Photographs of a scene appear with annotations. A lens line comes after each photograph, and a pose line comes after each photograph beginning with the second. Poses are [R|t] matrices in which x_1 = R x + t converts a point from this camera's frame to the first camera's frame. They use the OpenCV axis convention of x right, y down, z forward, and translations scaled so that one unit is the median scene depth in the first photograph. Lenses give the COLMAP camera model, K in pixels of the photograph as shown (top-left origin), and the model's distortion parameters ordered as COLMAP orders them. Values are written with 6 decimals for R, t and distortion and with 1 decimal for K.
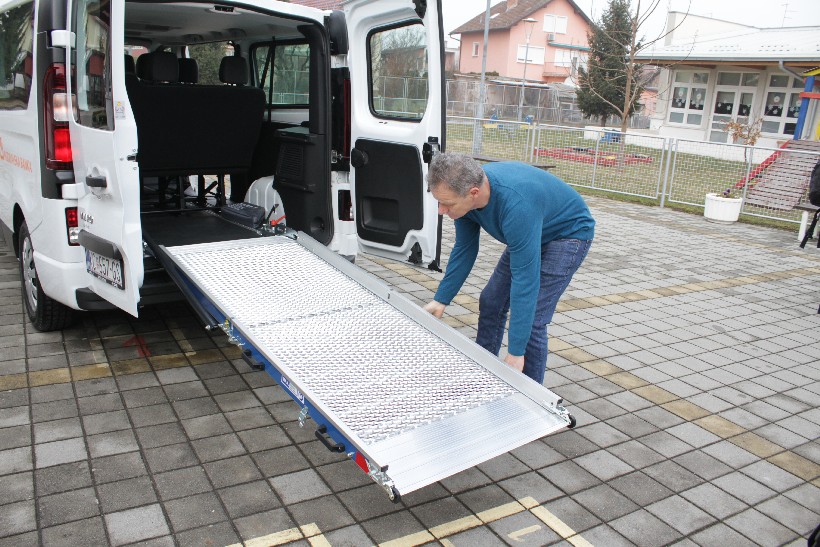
lens RADIAL K [[683.4, 0, 401.0], [0, 683.4, 273.2], [0, 0, 1]] dist [-0.176465, 0.165503]
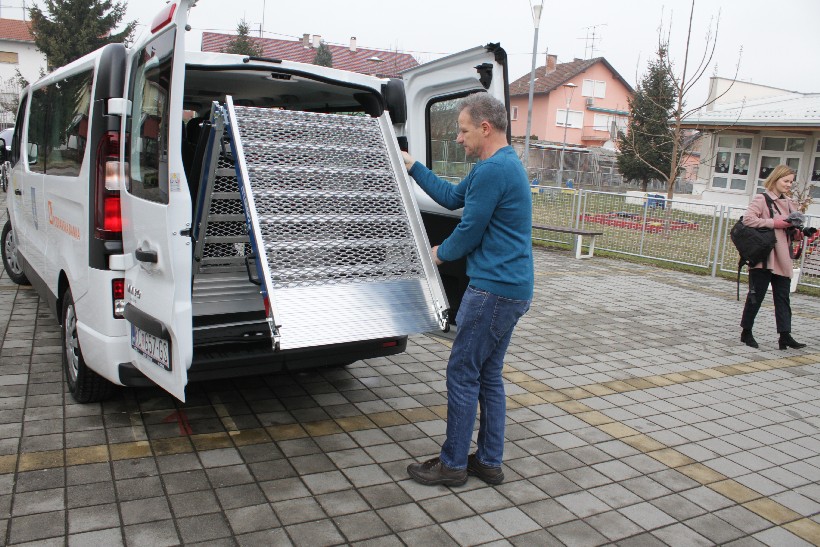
lens RADIAL K [[684.4, 0, 401.7], [0, 684.4, 272.5], [0, 0, 1]] dist [-0.175541, 0.165163]
pose [[0.998536, 0.016212, -0.051603, -0.030491], [-0.020763, 0.995823, -0.088914, -0.024534], [0.049946, 0.089855, 0.994702, 0.044572]]
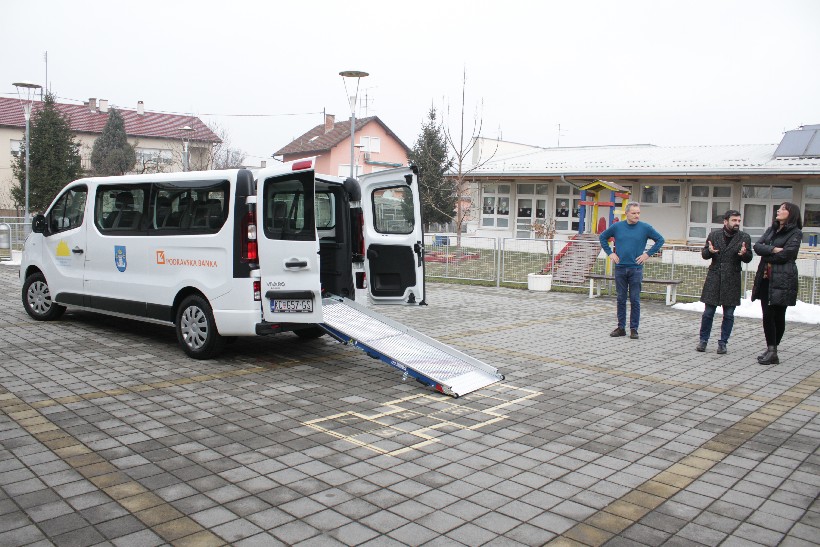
lens RADIAL K [[684.4, 0, 401.7], [0, 684.4, 272.5], [0, 0, 1]] dist [-0.175541, 0.165163]
pose [[0.961684, -0.057694, 0.268021, -0.489660], [0.101063, 0.983363, -0.150944, 0.178182], [-0.254853, 0.172248, 0.951515, -0.835807]]
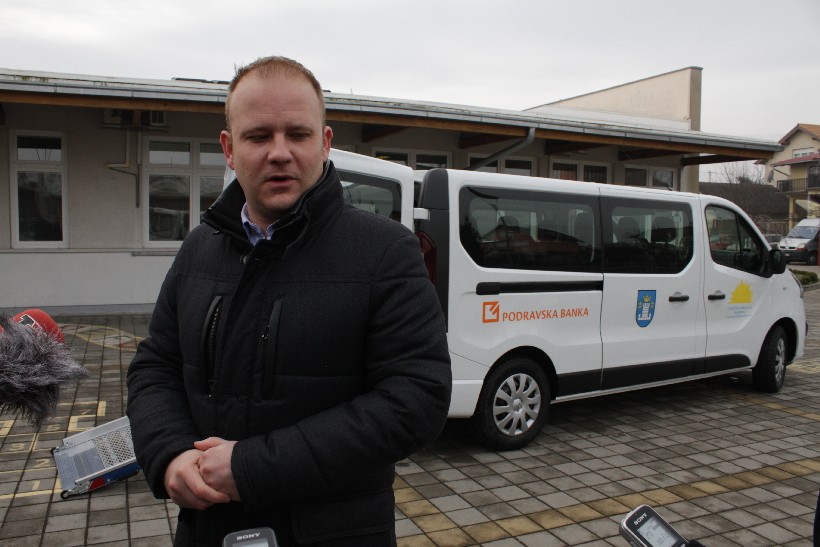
lens RADIAL K [[683.4, 0, 401.0], [0, 683.4, 273.2], [0, 0, 1]] dist [-0.176465, 0.165503]
pose [[-0.110542, 0.017767, -0.993713, 1.030425], [-0.276295, 0.959879, 0.047897, -0.278964], [0.954695, 0.279852, -0.101198, 1.139935]]
